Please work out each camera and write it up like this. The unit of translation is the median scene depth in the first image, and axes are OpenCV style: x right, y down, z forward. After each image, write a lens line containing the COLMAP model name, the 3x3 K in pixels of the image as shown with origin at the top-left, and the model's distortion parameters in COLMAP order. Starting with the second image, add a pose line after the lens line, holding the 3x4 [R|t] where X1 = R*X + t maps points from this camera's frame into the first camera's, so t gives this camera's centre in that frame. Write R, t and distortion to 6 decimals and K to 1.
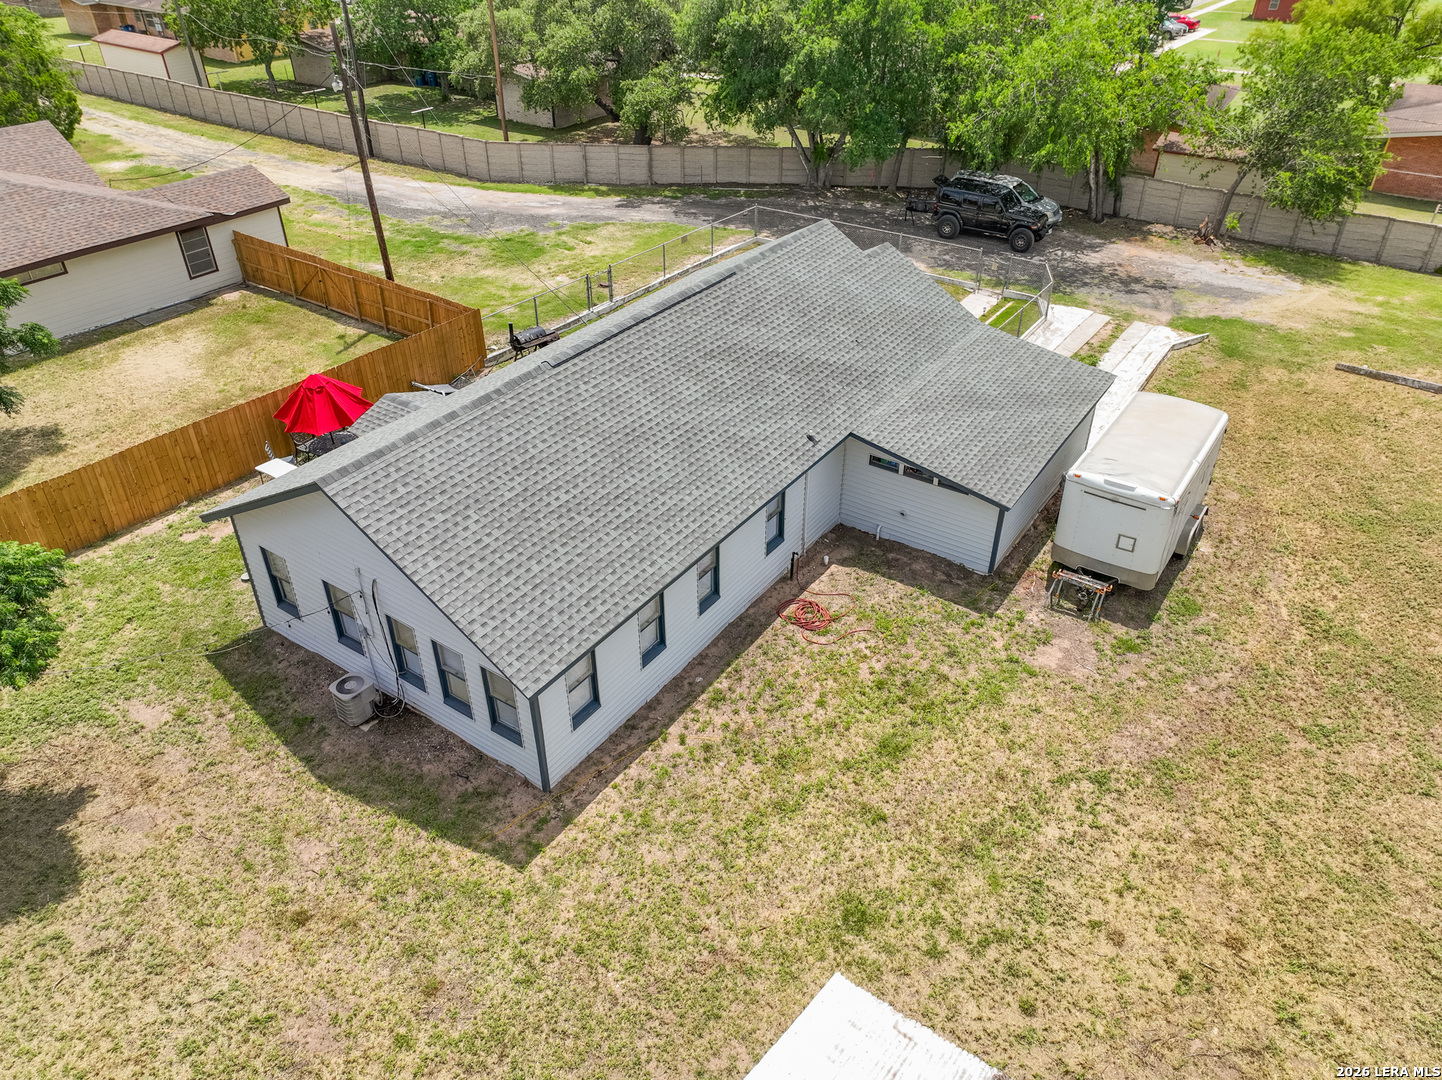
lens RADIAL K [[1012.9, 0, 720.4], [0, 1012.9, 542.0], [0, 0, 1]] dist [0.006404, 0.003738]
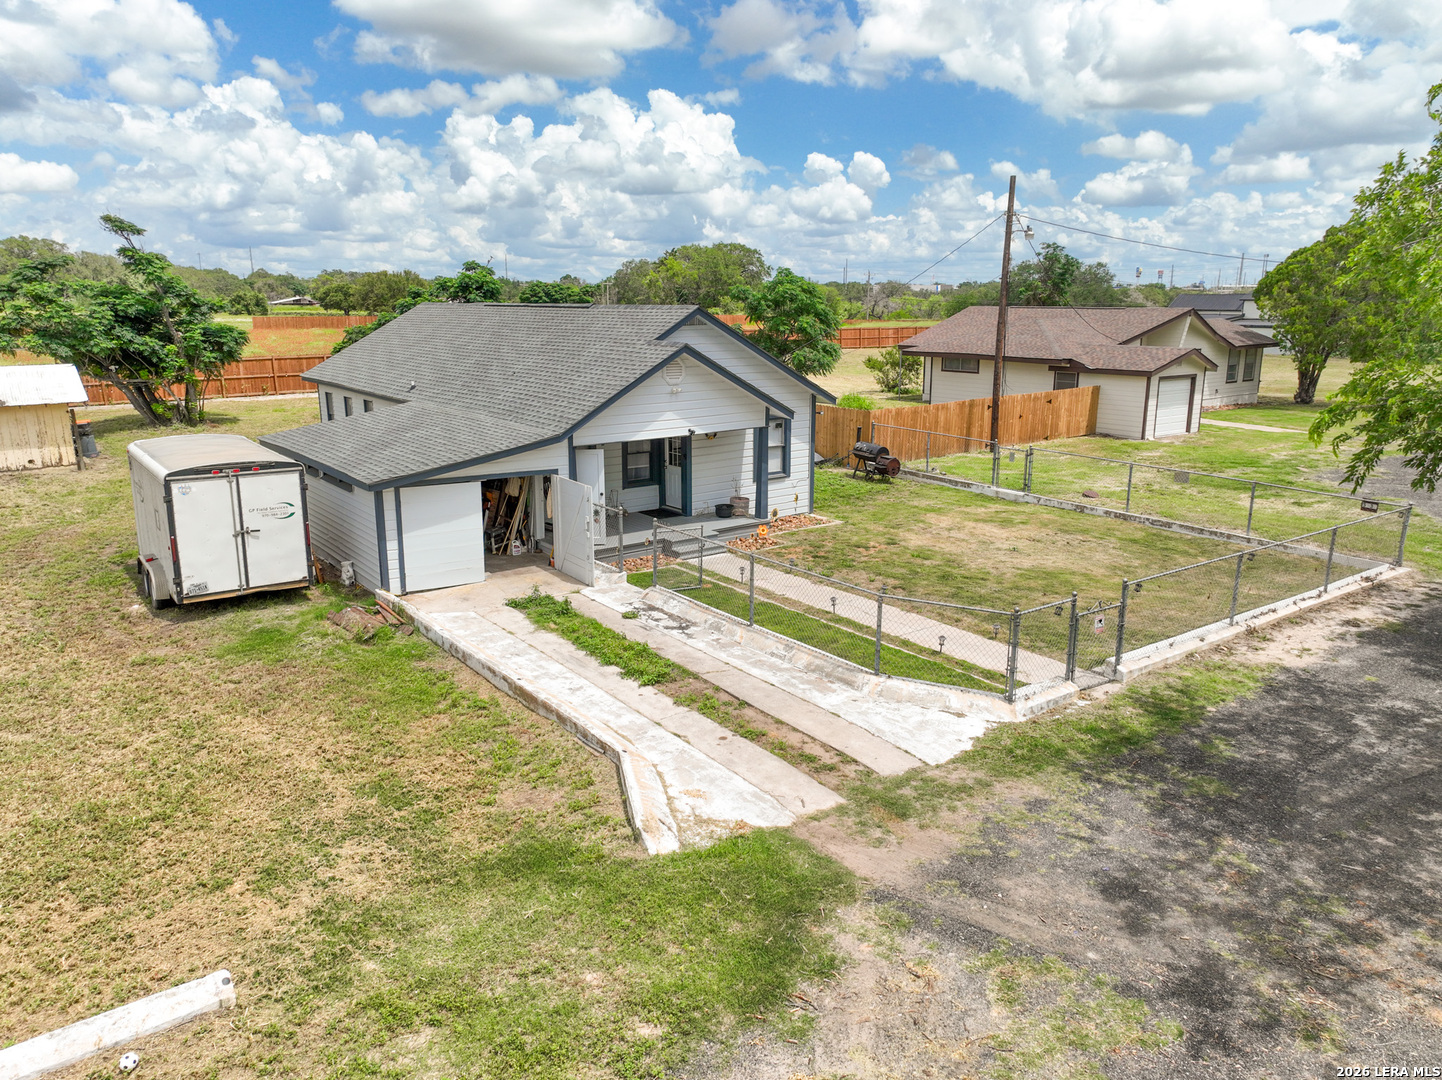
lens RADIAL K [[1012.9, 0, 717.9], [0, 1012.9, 539.4], [0, 0, 1]] dist [0.006404, 0.003738]
pose [[-0.321512, 0.220829, -0.920796, 0.676001], [-0.536914, 0.758476, 0.369374, -0.364808], [0.779970, 0.613146, -0.125293, 0.921334]]
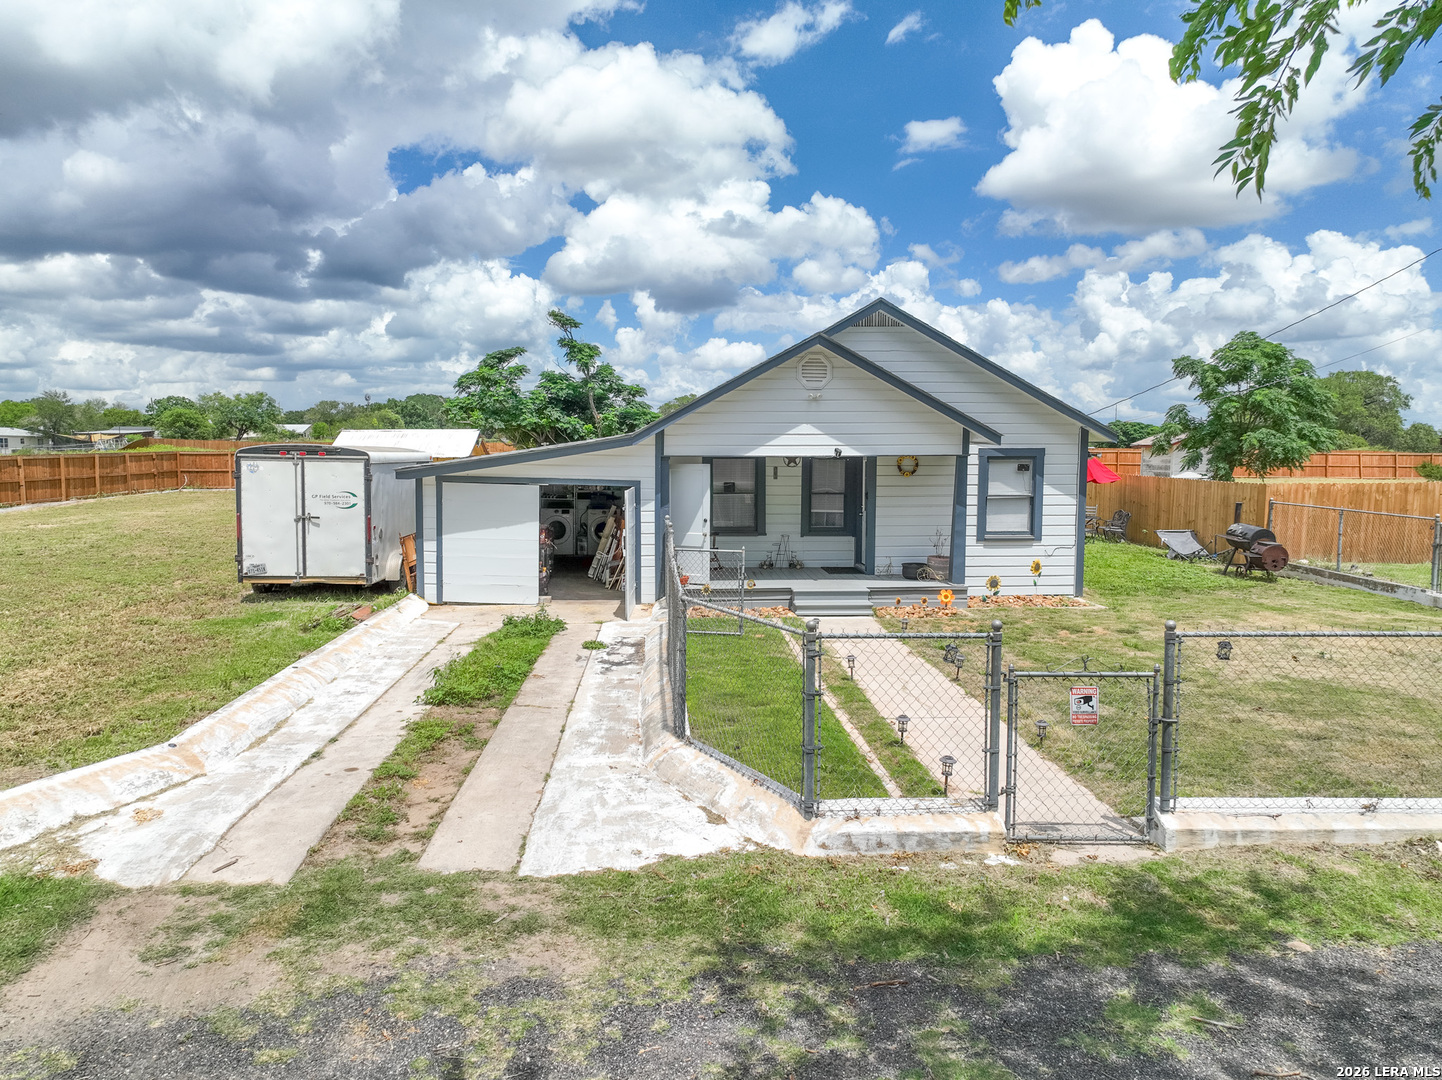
lens RADIAL K [[1012.9, 0, 719.9], [0, 1012.9, 536.0], [0, 0, 1]] dist [0.006404, 0.003738]
pose [[-0.788409, 0.049275, -0.613175, 0.438292], [-0.352311, 0.780947, 0.515751, -0.370910], [0.504270, 0.622651, -0.598345, 1.066308]]
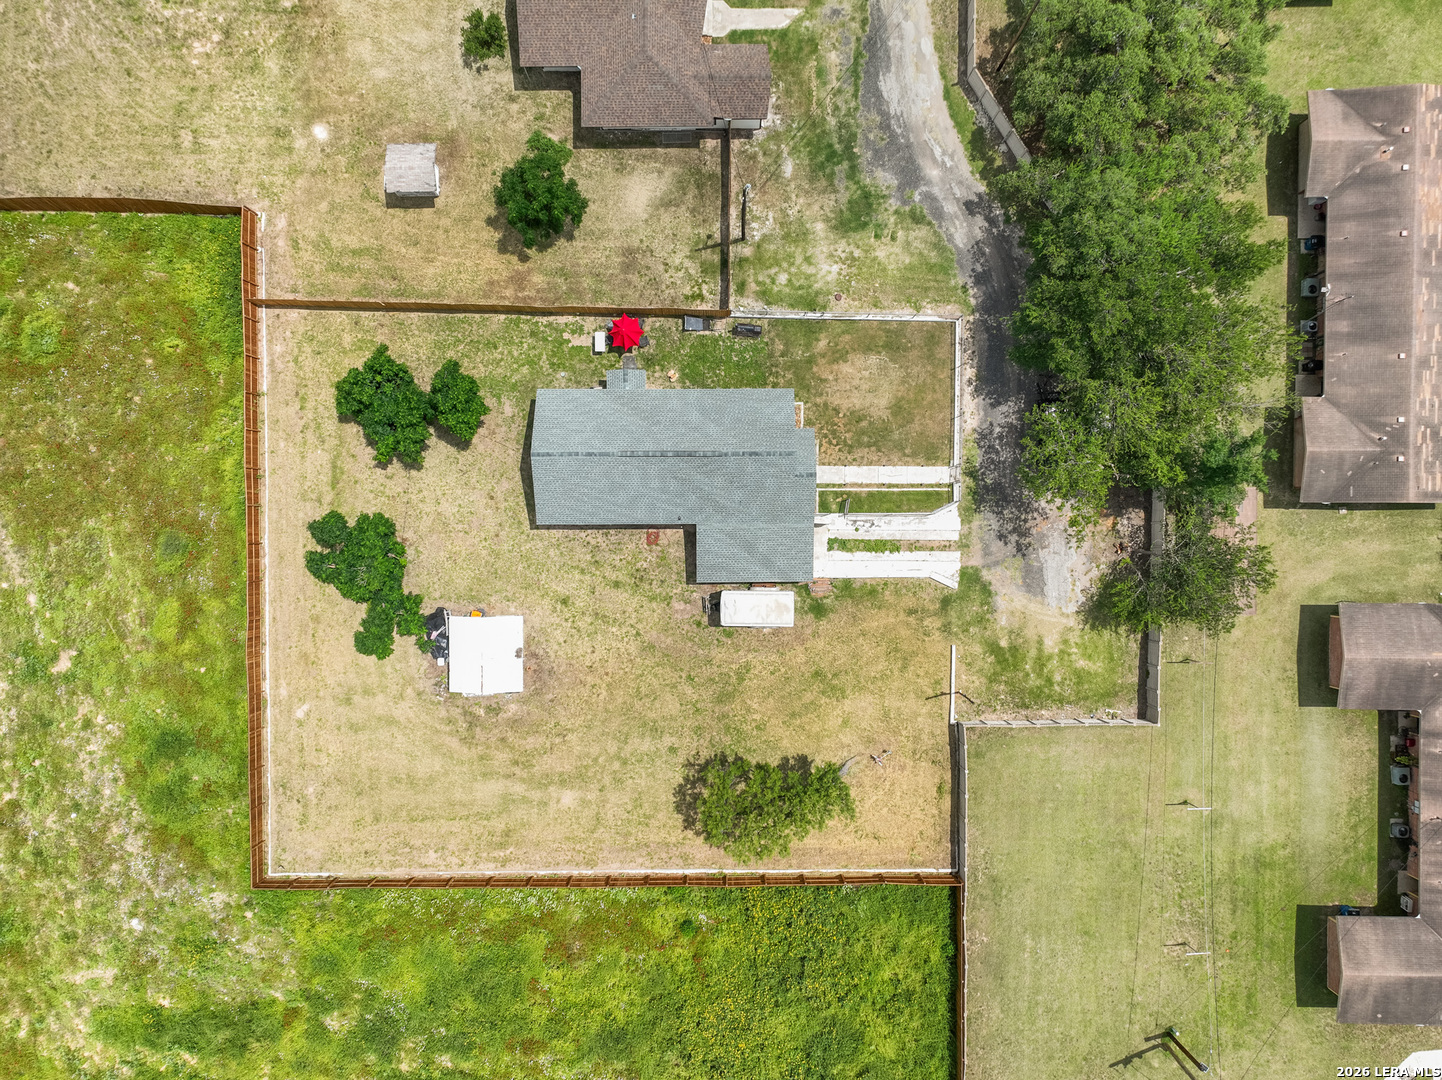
lens RADIAL K [[1012.9, 0, 716.9], [0, 1012.9, 541.8], [0, 0, 1]] dist [0.006404, 0.003738]
pose [[0.567058, 0.823654, 0.006328, 0.113598], [-0.468226, 0.316018, 0.825165, -1.543983], [0.677650, -0.470880, 0.564856, -0.384873]]
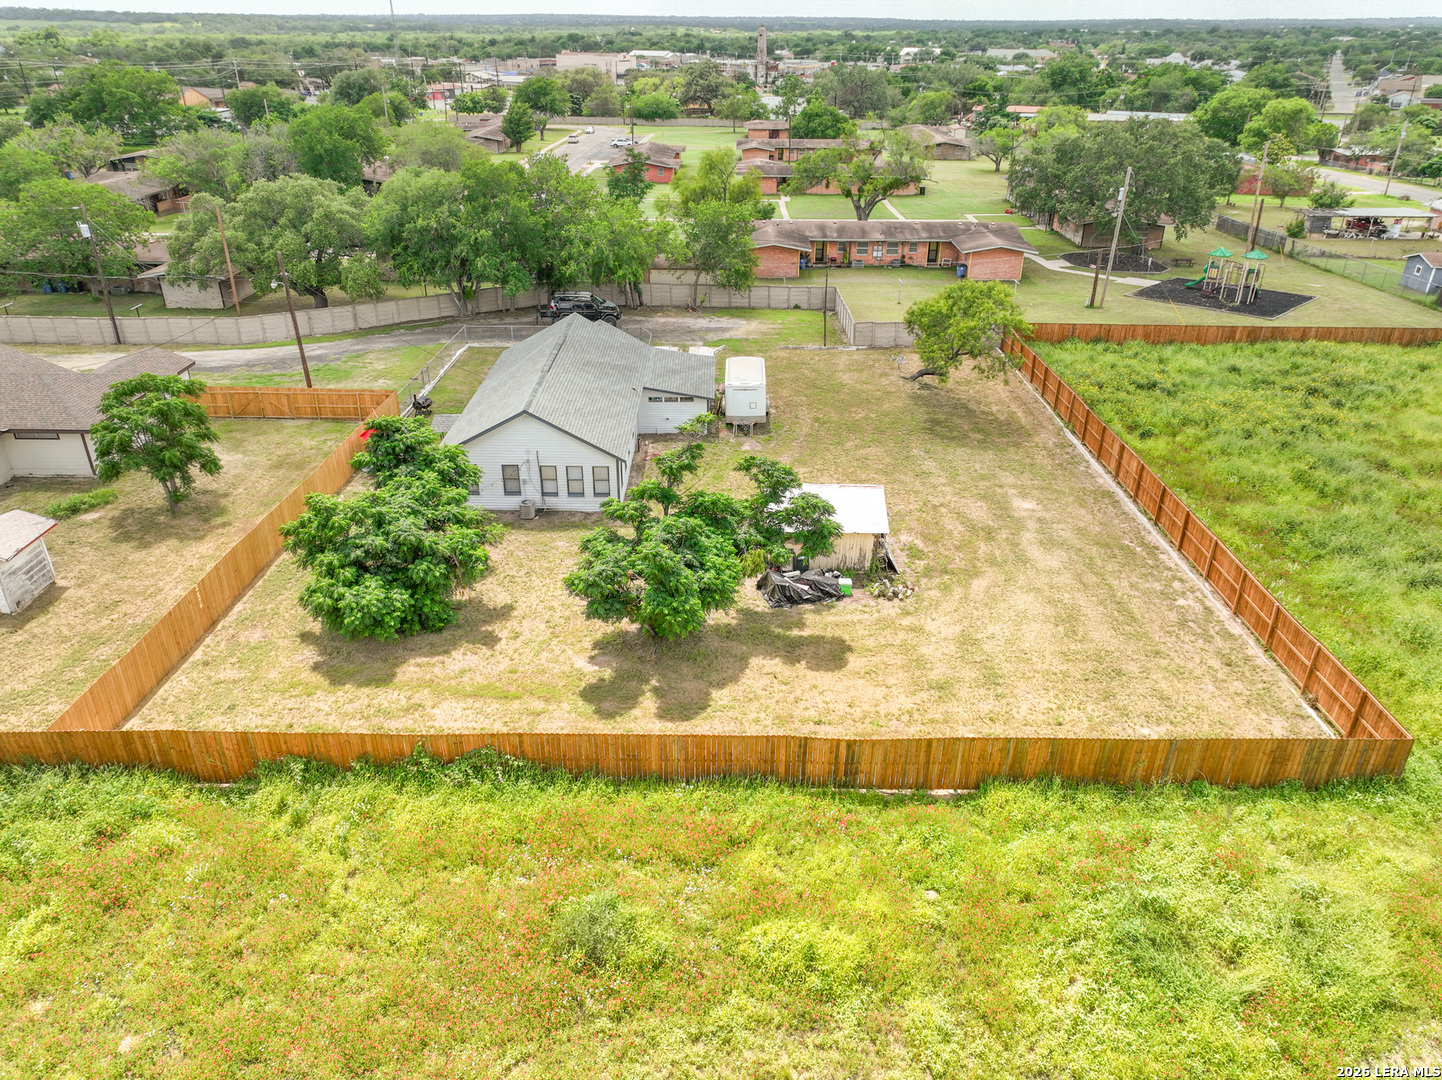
lens RADIAL K [[1012.9, 0, 717.6], [0, 1012.9, 540.7], [0, 0, 1]] dist [0.006404, 0.003738]
pose [[0.829766, -0.252486, 0.497735, -0.623319], [0.314873, 0.948115, -0.043969, 0.245092], [-0.460808, 0.193208, 0.866214, -0.673632]]
